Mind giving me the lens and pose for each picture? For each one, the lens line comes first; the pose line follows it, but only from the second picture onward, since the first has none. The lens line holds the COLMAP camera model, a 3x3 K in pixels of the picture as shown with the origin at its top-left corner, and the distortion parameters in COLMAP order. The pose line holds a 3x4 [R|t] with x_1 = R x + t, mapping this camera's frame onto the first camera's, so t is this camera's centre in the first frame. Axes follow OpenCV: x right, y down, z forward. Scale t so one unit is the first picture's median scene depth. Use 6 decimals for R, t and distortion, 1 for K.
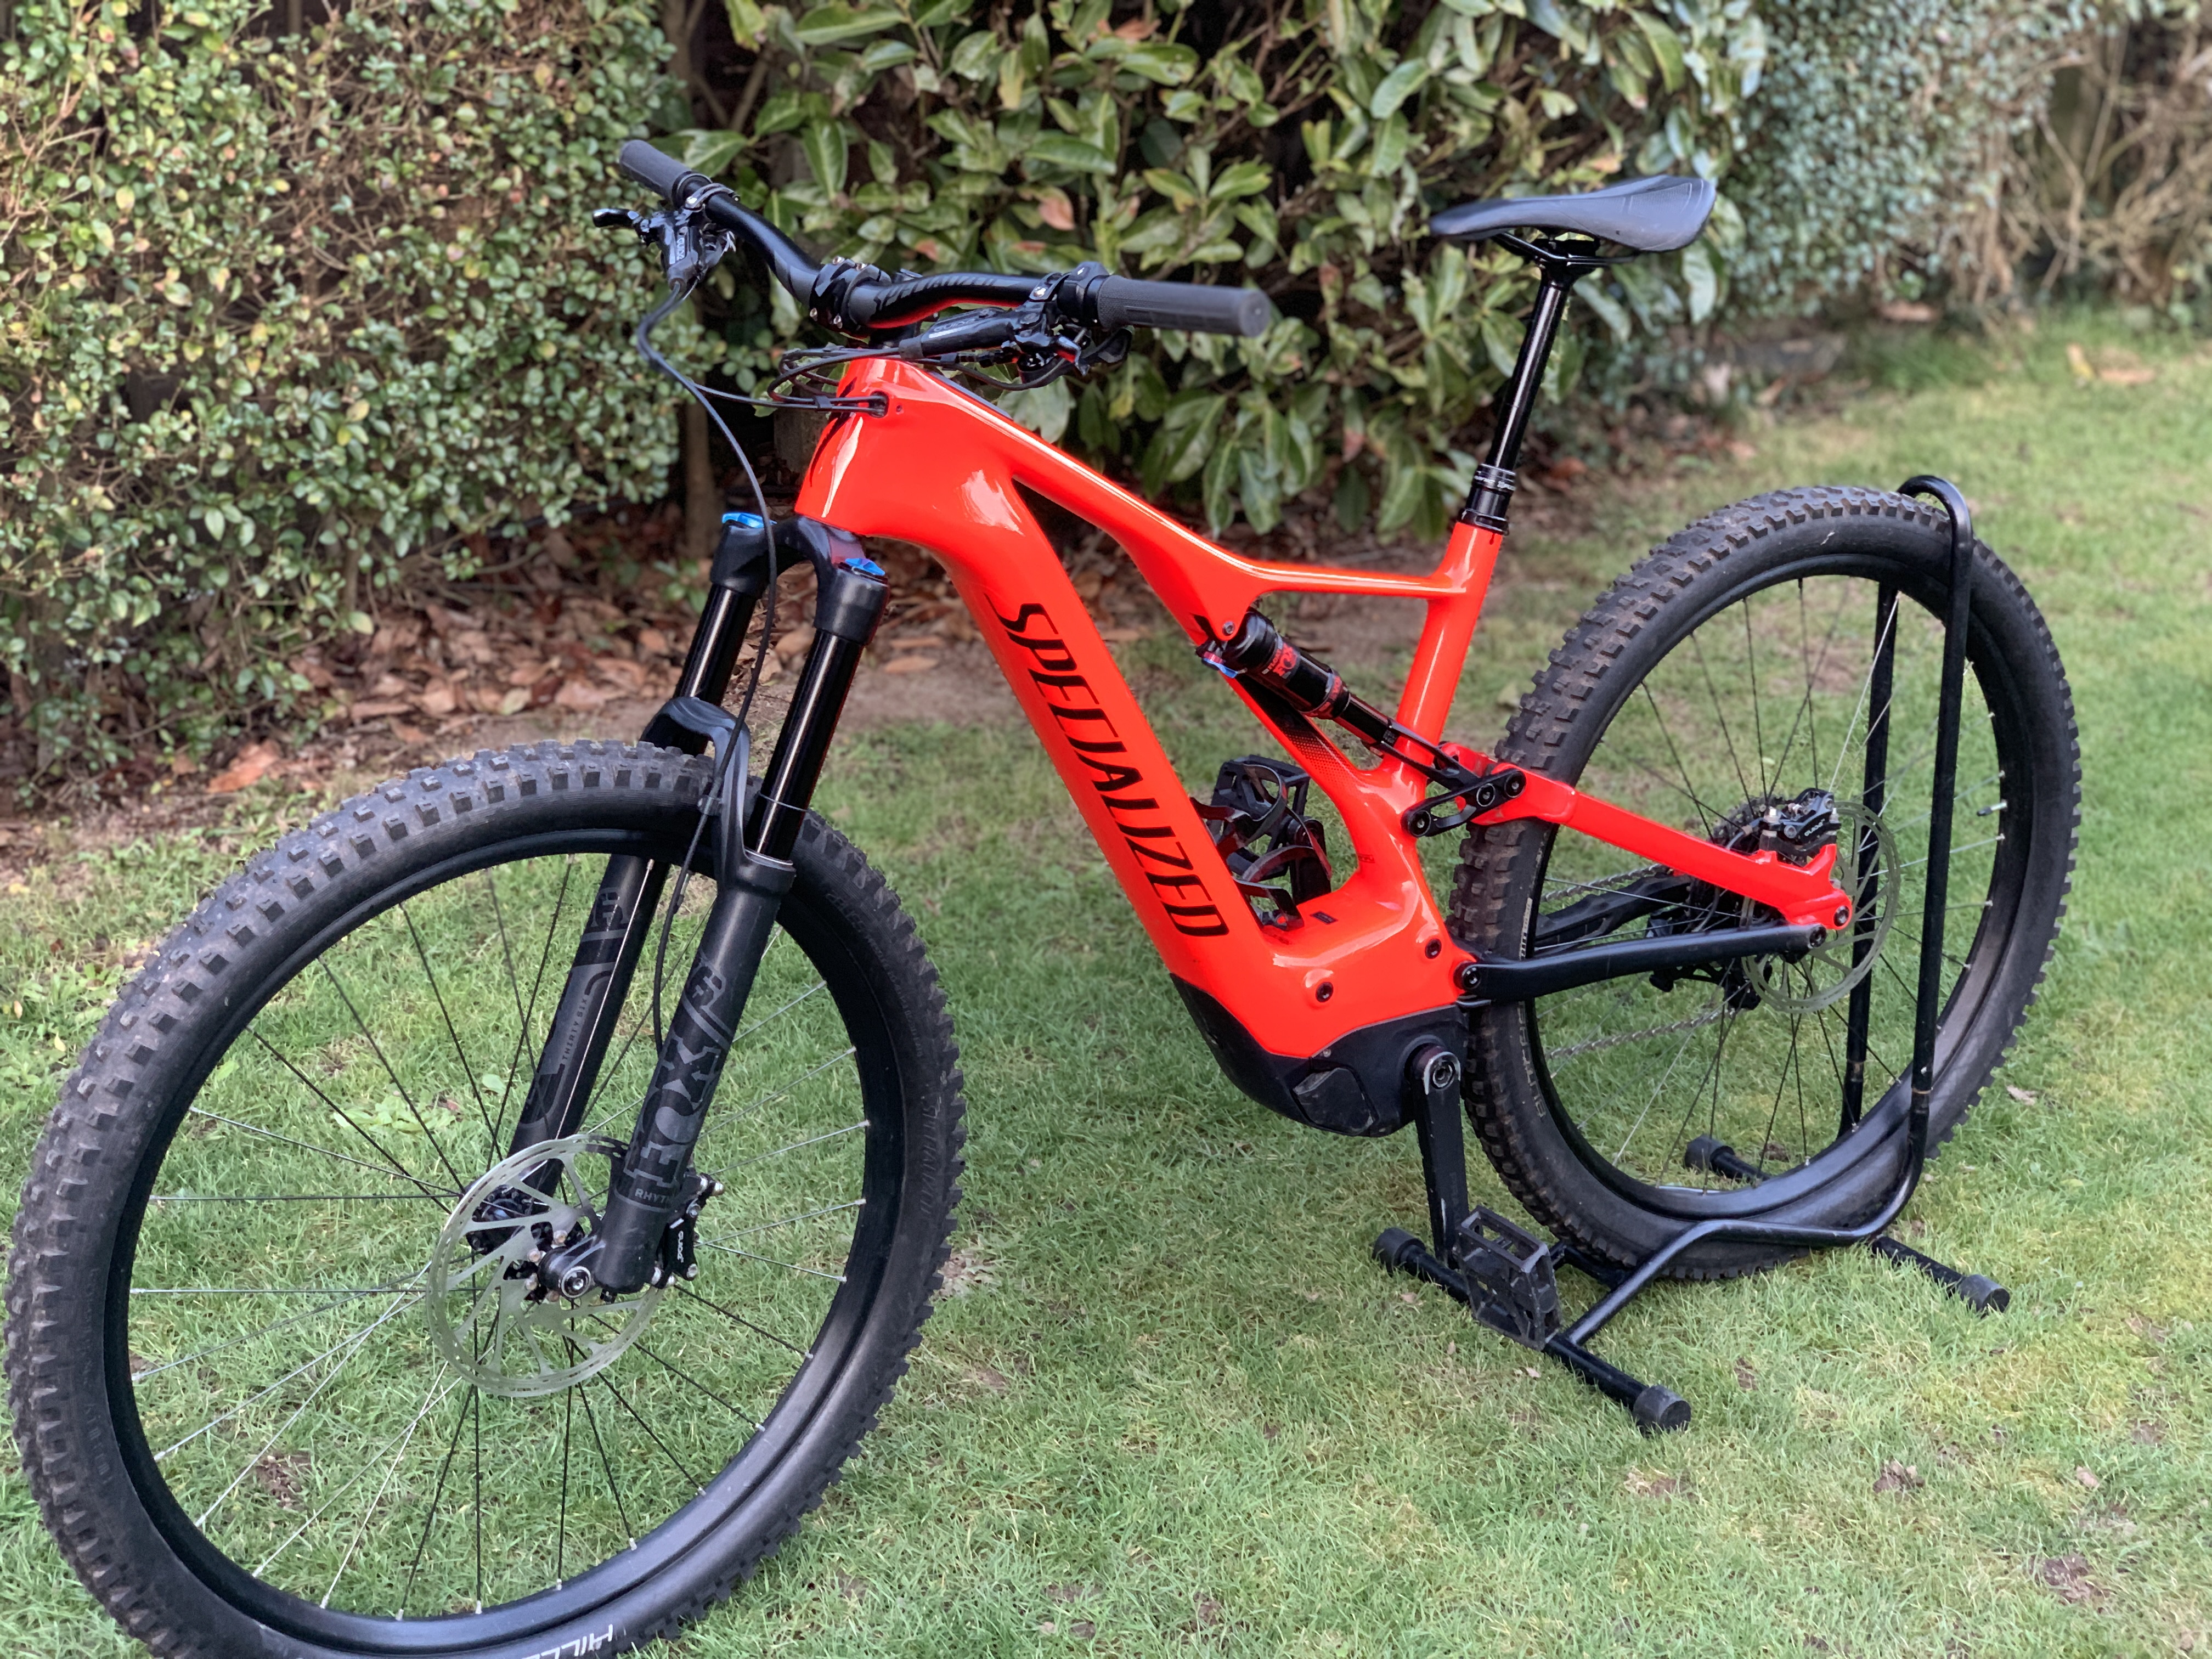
lens RADIAL K [[3342.4, 0, 1106.0], [0, 3342.4, 829.5], [0, 0, 1]] dist [0.096003, -0.173170]
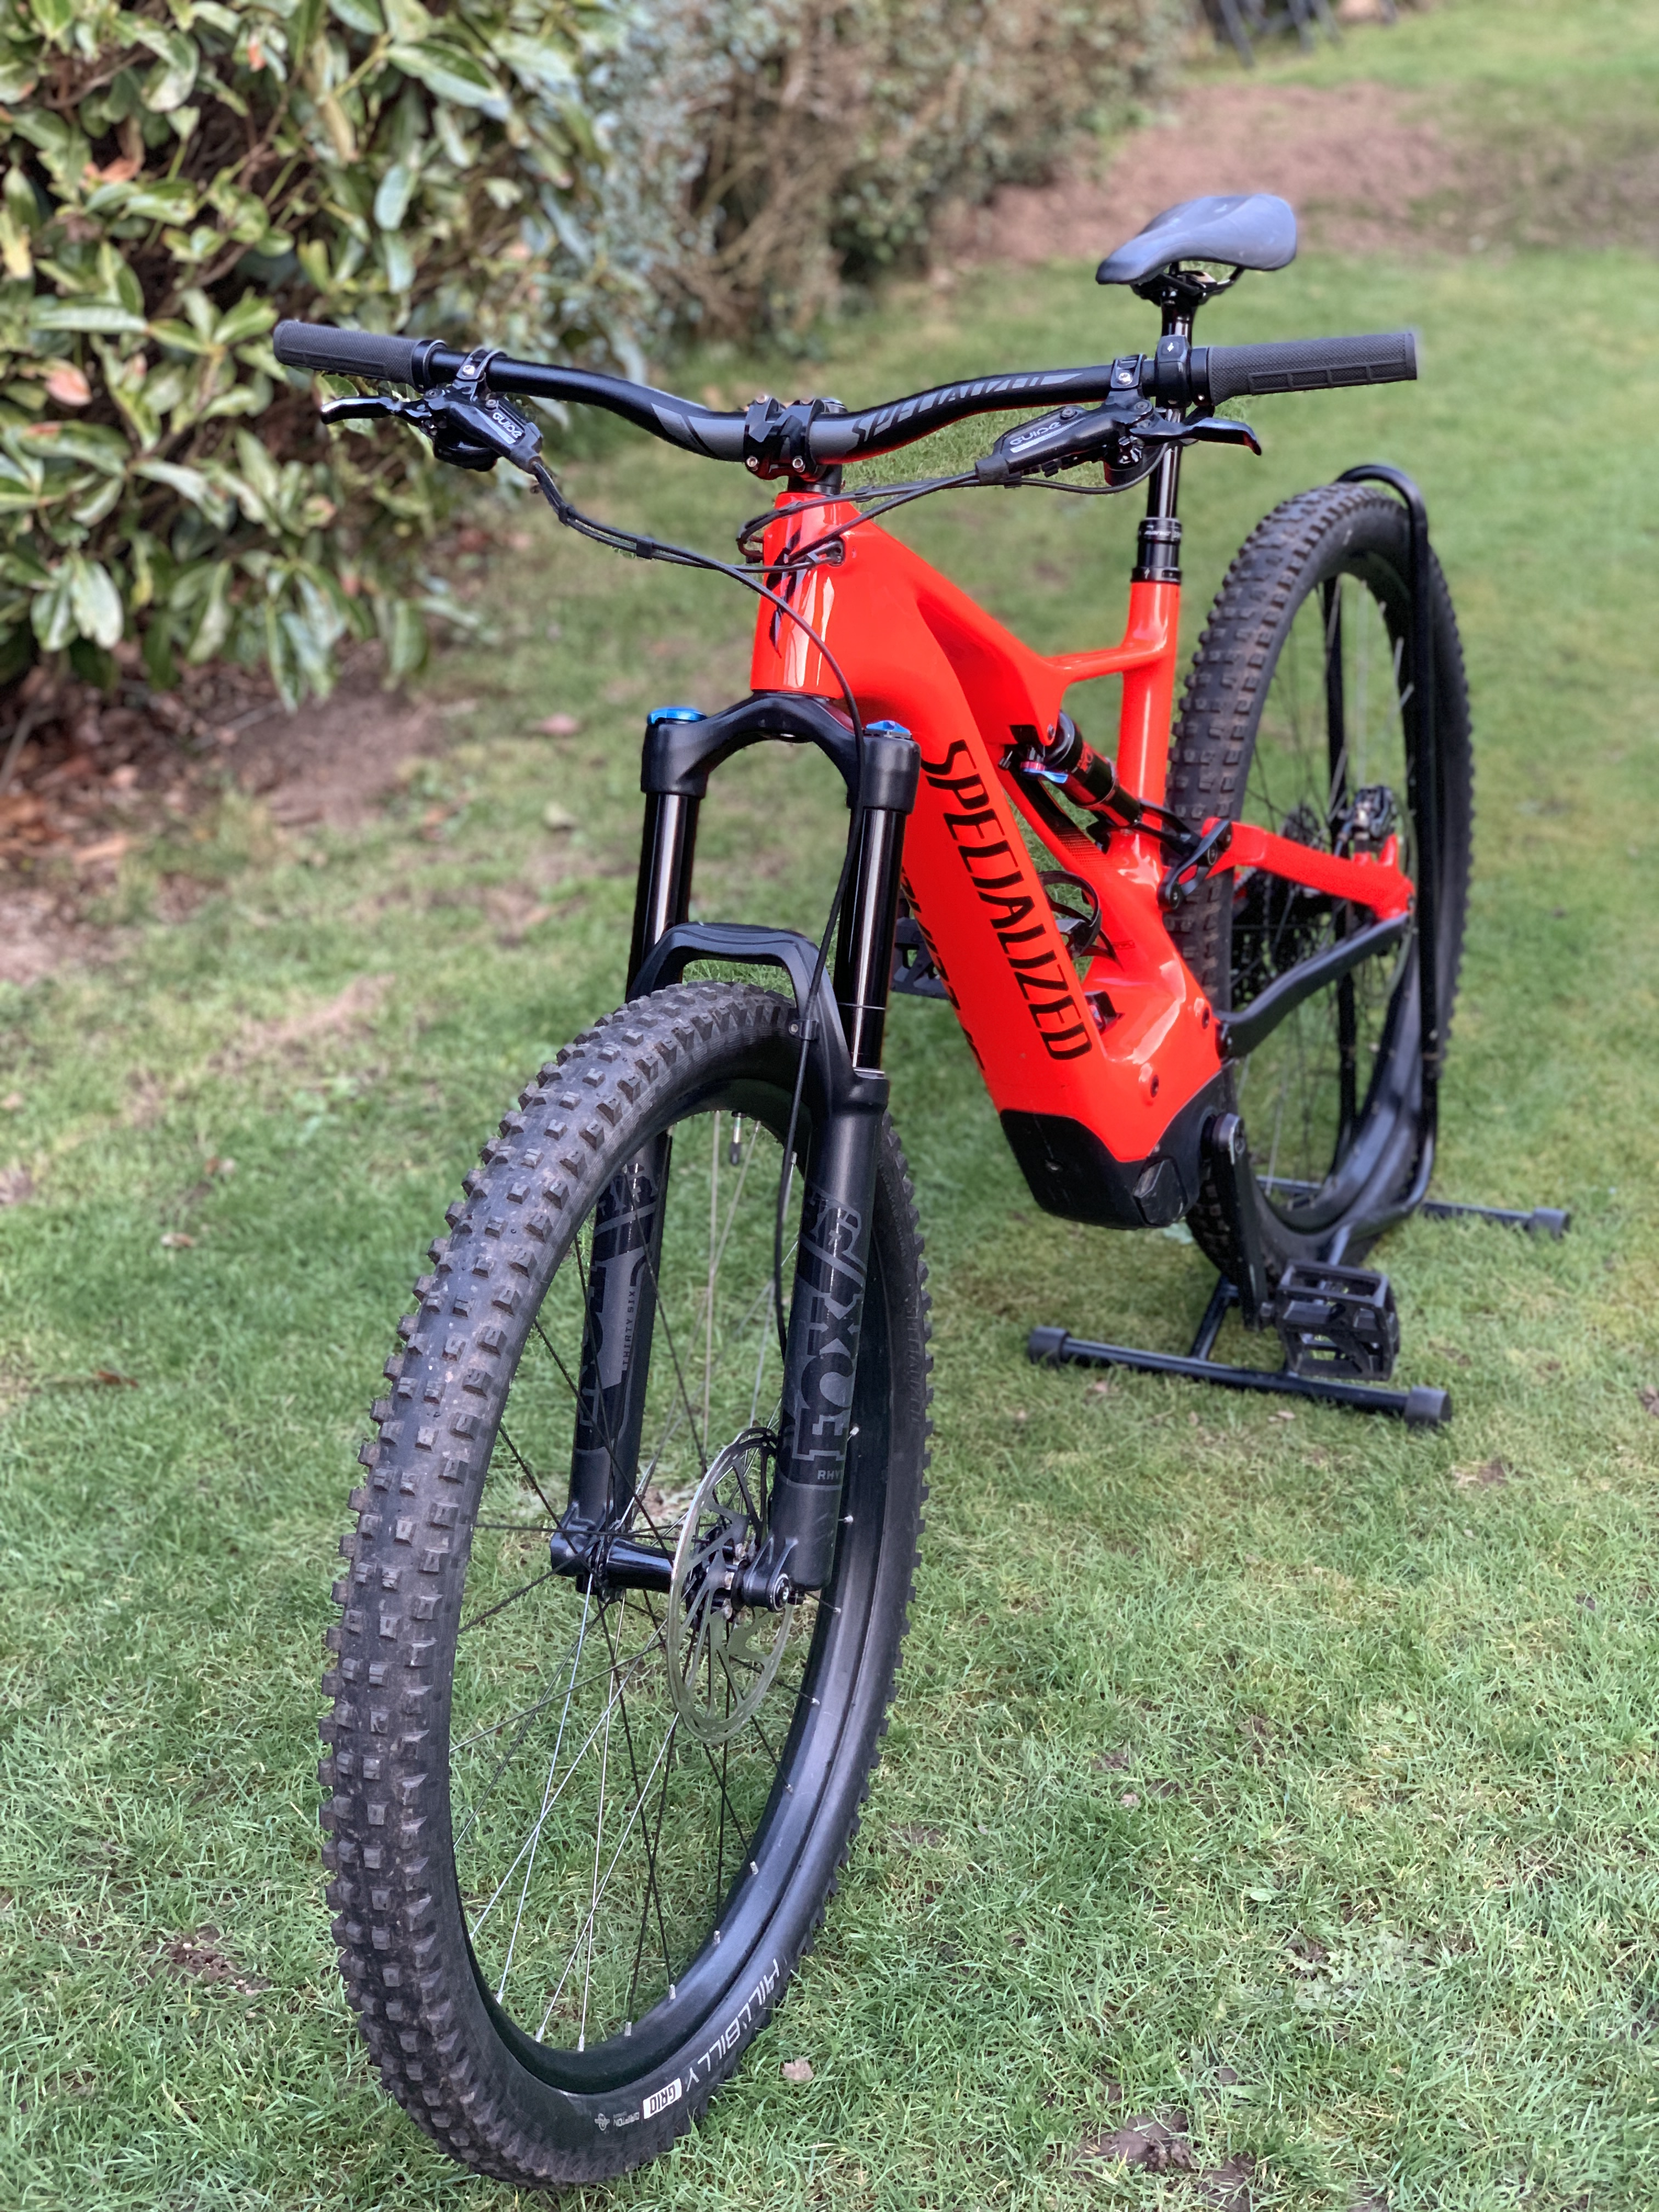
lens RADIAL K [[3342.4, 0, 829.5], [0, 3342.4, 1106.0], [0, 0, 1]] dist [0.096003, -0.173170]
pose [[0.867233, -0.258801, 0.425358, -0.268978], [0.239003, 0.965820, 0.100347, -0.040873], [-0.436789, 0.014638, 0.899445, 0.110158]]
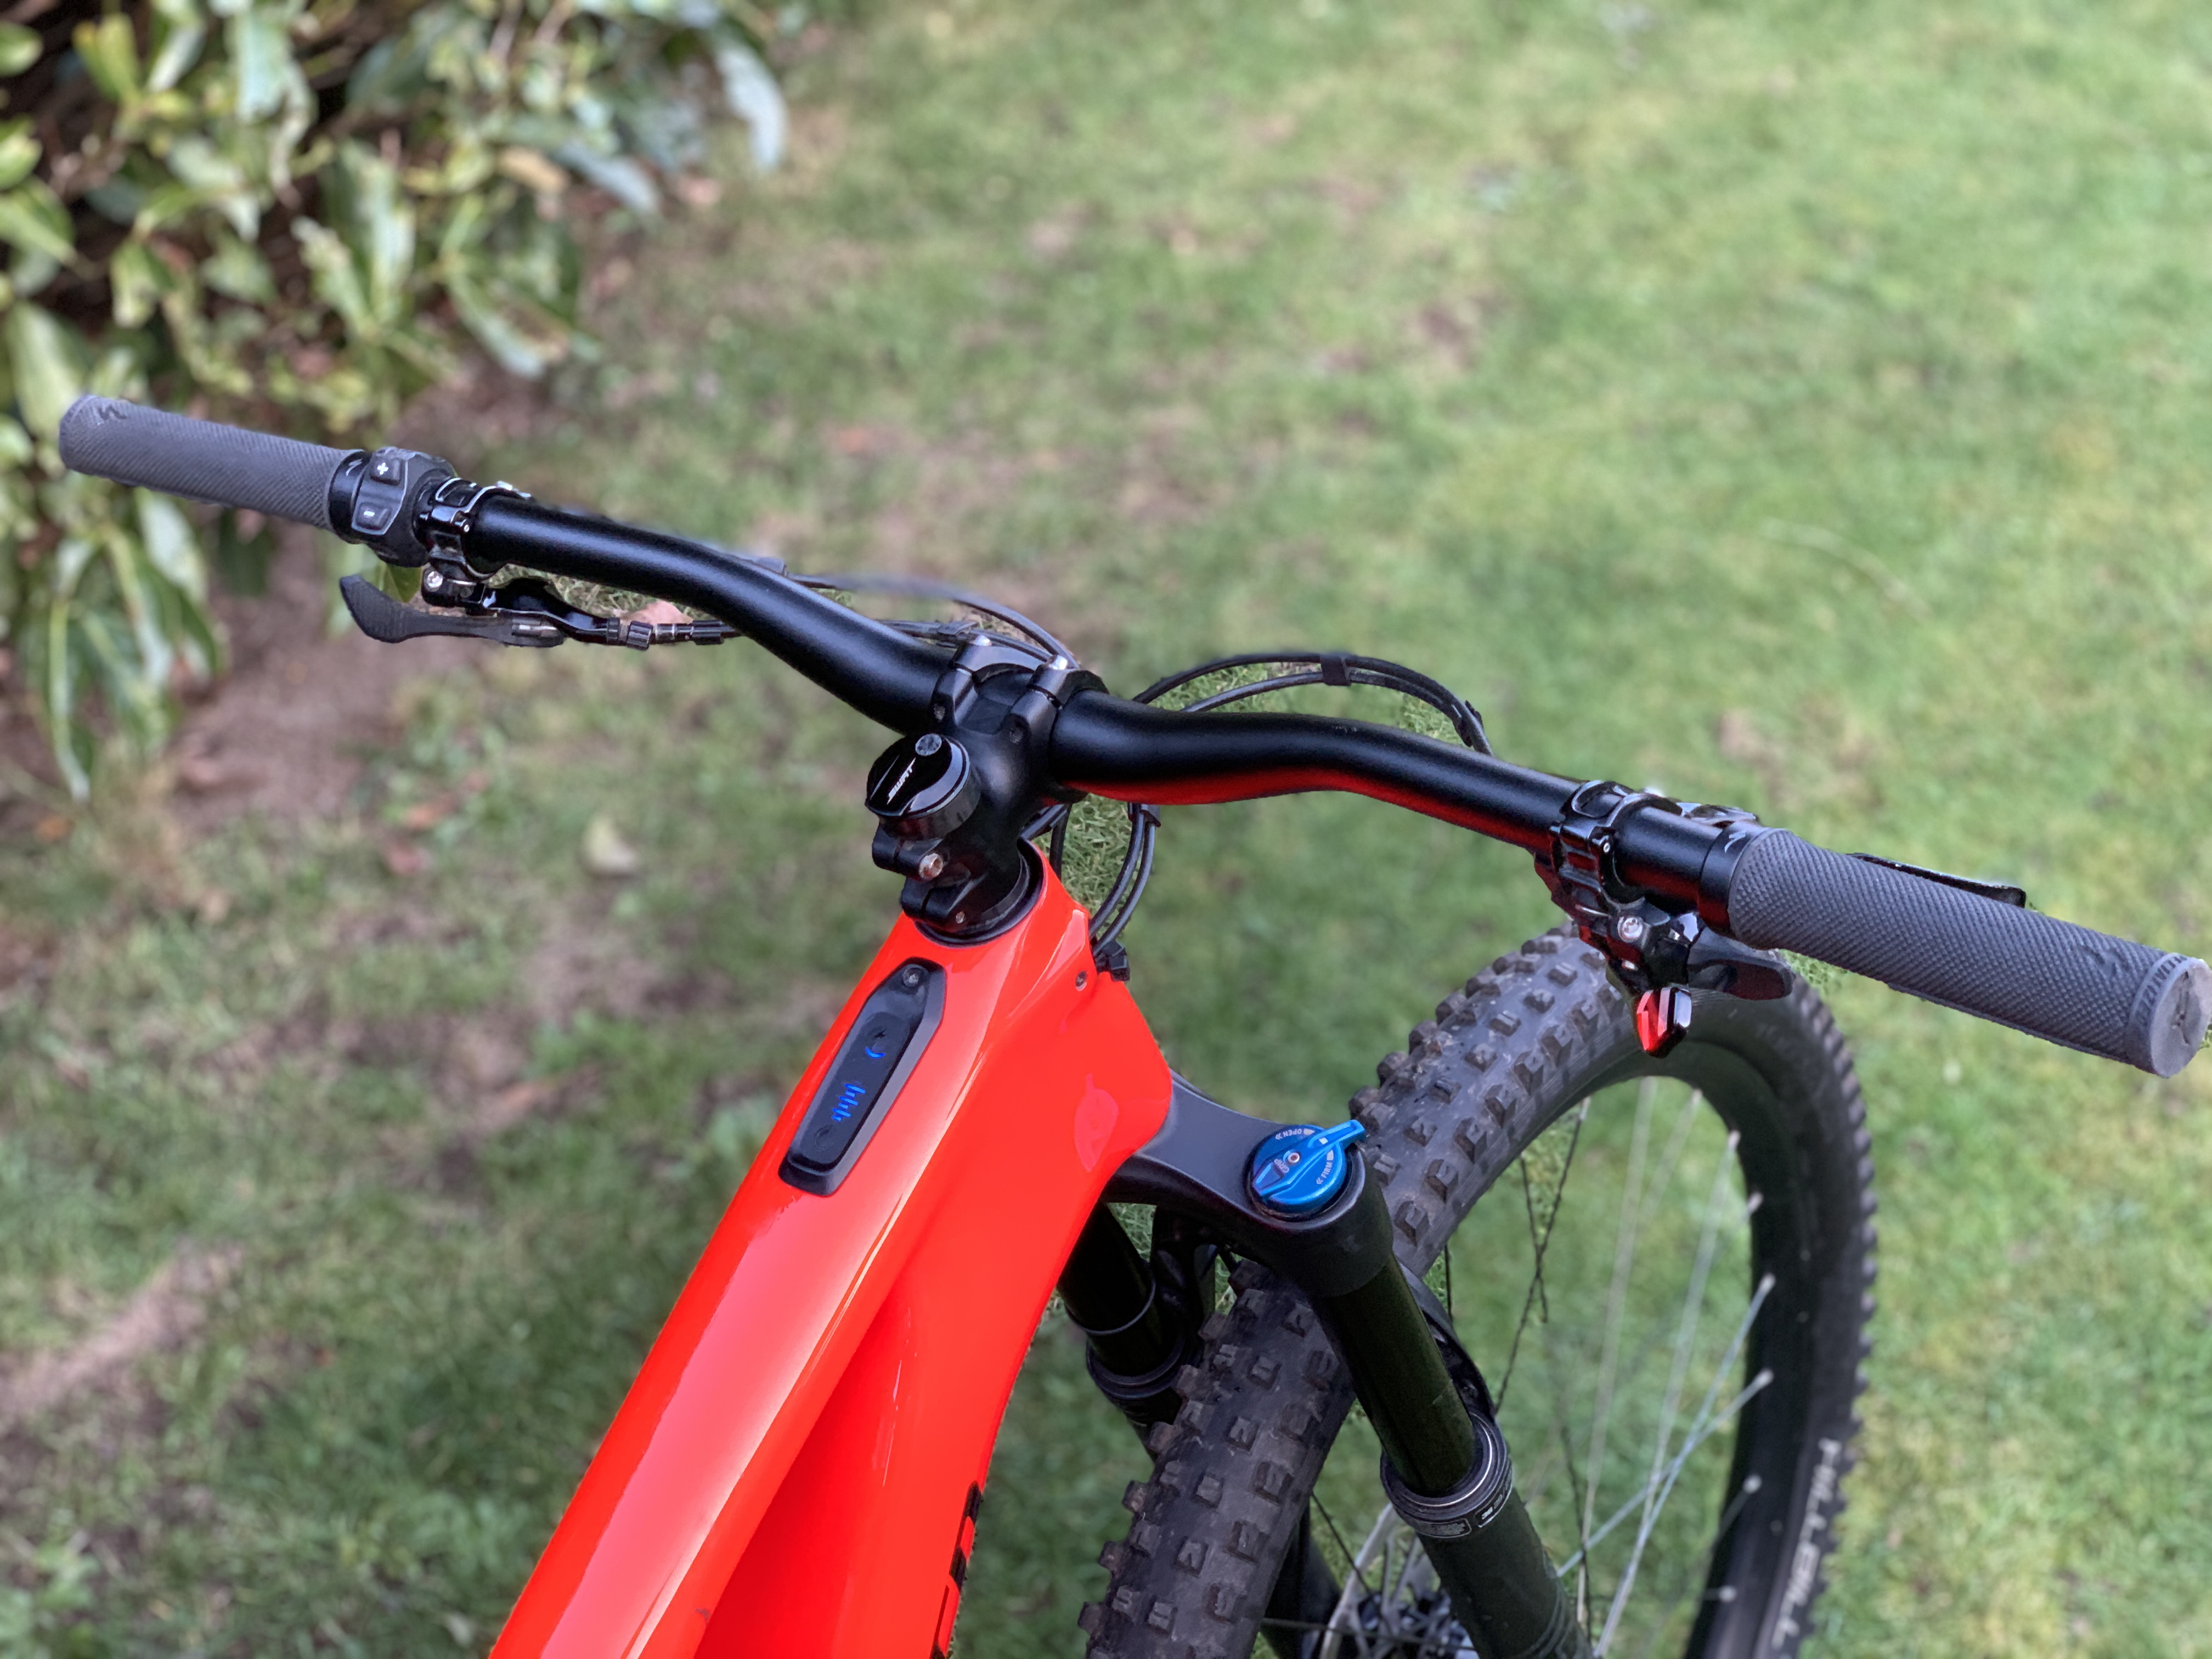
lens RADIAL K [[3338.9, 0, 1106.0], [0, 3338.9, 829.5], [0, 0, 1]] dist [0.141388, -0.795706]
pose [[0.901875, -0.257960, 0.346522, -0.008876], [0.184705, 0.955384, 0.230490, -0.183381], [-0.390519, -0.143869, 0.909283, 0.453301]]
